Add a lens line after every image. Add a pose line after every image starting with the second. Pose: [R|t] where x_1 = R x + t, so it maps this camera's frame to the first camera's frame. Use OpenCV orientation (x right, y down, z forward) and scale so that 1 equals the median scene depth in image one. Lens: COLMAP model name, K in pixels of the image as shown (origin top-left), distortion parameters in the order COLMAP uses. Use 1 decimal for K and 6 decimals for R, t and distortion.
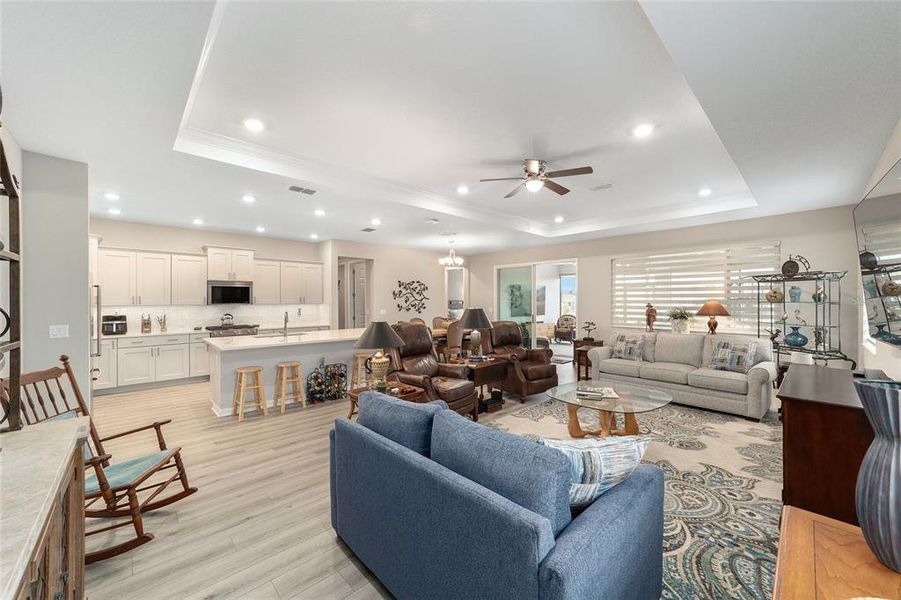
lens RADIAL K [[345.3, 0, 445.8], [0, 345.3, 301.2], [0, 0, 1]] dist [-0.009379, 0.005055]
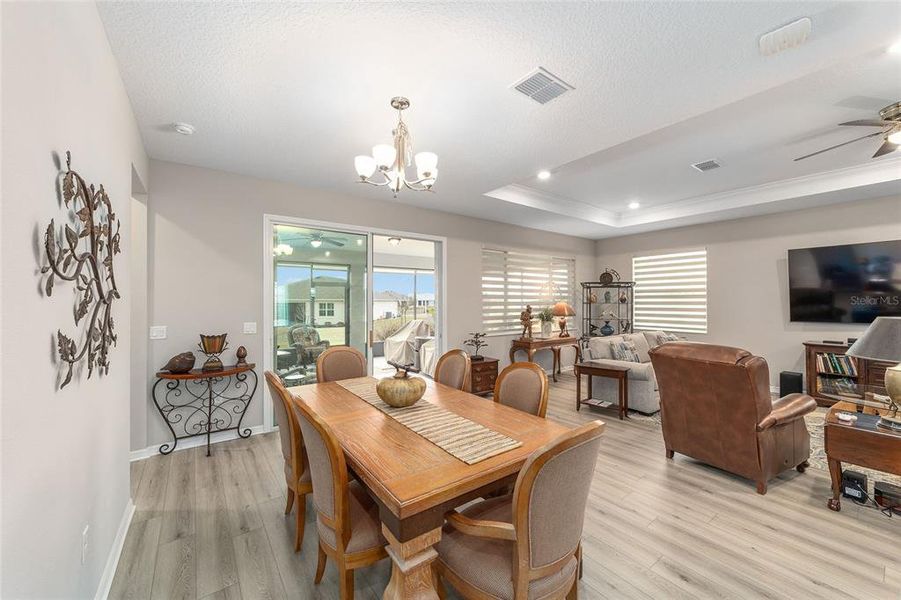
lens RADIAL K [[345.3, 0, 453.8], [0, 345.3, 296.4], [0, 0, 1]] dist [-0.009379, 0.005055]
pose [[0.103389, 0.014595, 0.994534, -0.331982], [0.004205, 0.999877, -0.015111, -0.004249], [-0.994632, 0.005745, 0.103315, 1.145688]]
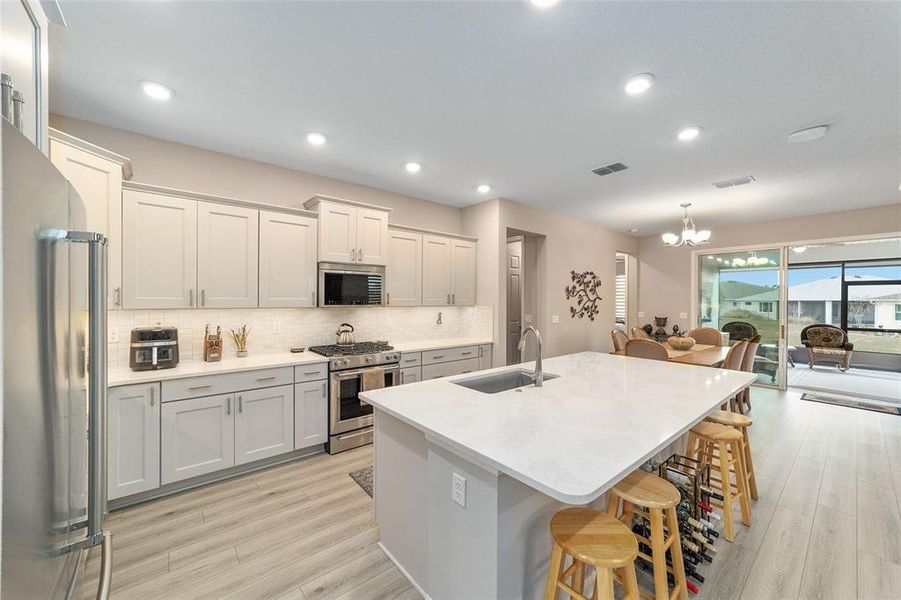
lens RADIAL K [[345.3, 0, 445.0], [0, 345.3, 301.3], [0, 0, 1]] dist [-0.009379, 0.005055]
pose [[0.998309, 0.008807, -0.057453, -0.455134], [-0.008661, 0.999959, 0.002800, -0.002336], [0.057475, -0.002297, 0.998344, 0.465226]]
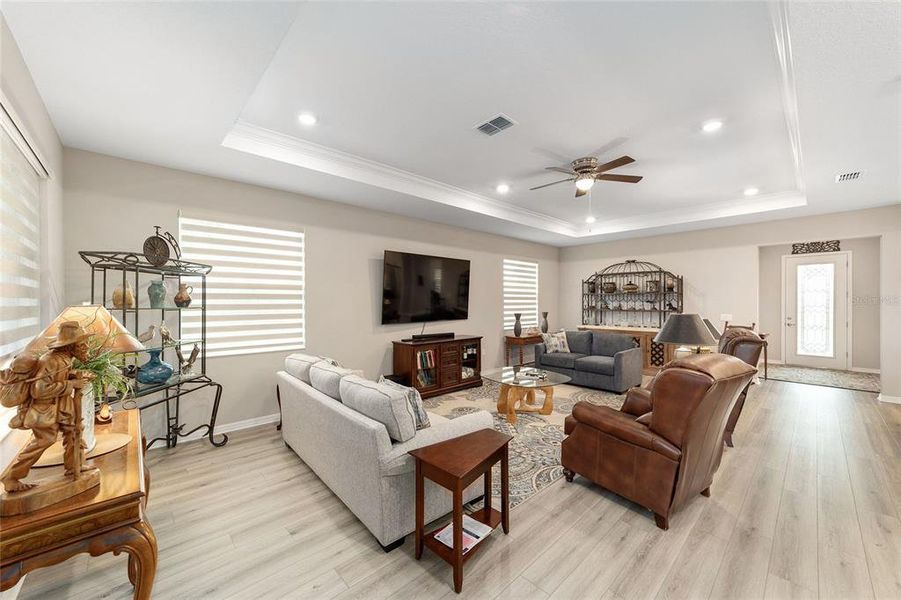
lens RADIAL K [[345.3, 0, 443.9], [0, 345.3, 302.4], [0, 0, 1]] dist [-0.009379, 0.005055]
pose [[-0.999933, 0.005198, 0.010343, 0.402359], [0.005226, 0.999983, 0.002718, -0.005060], [-0.010328, 0.002772, -0.999943, 1.232294]]
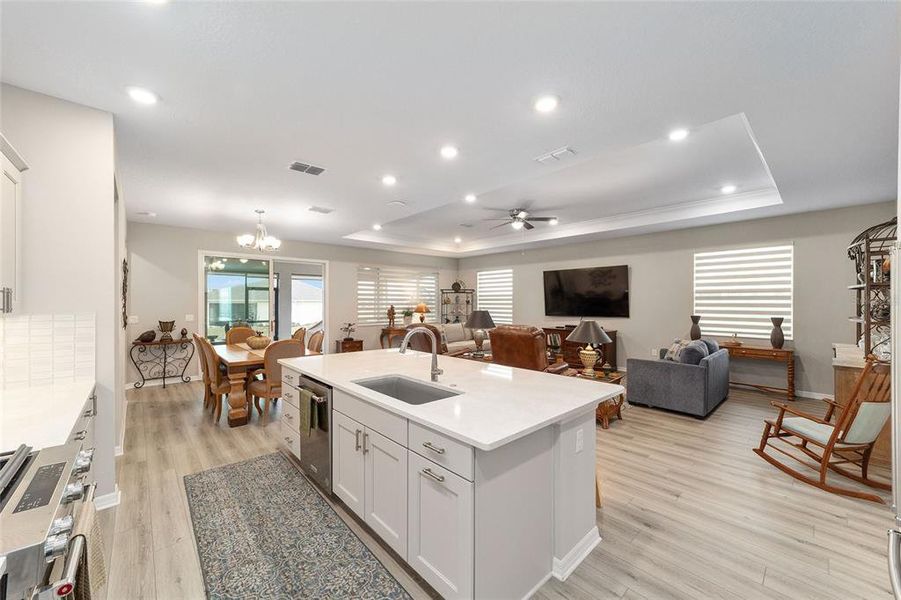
lens RADIAL K [[345.3, 0, 449.7], [0, 345.3, 300.8], [0, 0, 1]] dist [-0.009379, 0.005055]
pose [[0.010926, 0.006288, 0.999921, -0.761237], [0.002141, 0.999978, -0.006312, -0.002169], [-0.999938, 0.002209, 0.010912, 0.795734]]
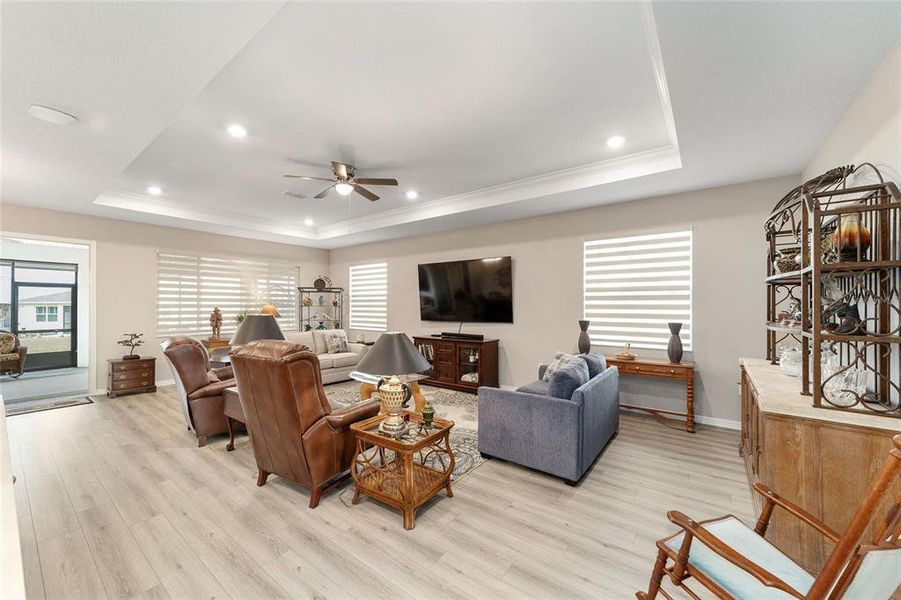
lens RADIAL K [[345.3, 0, 448.5], [0, 345.3, 302.9], [0, 0, 1]] dist [-0.009379, 0.005055]
pose [[-0.171989, 0.008692, 0.985060, -0.488326], [0.001910, 0.999962, -0.008490, 0.002151], [-0.985097, 0.000421, -0.171999, 0.546185]]
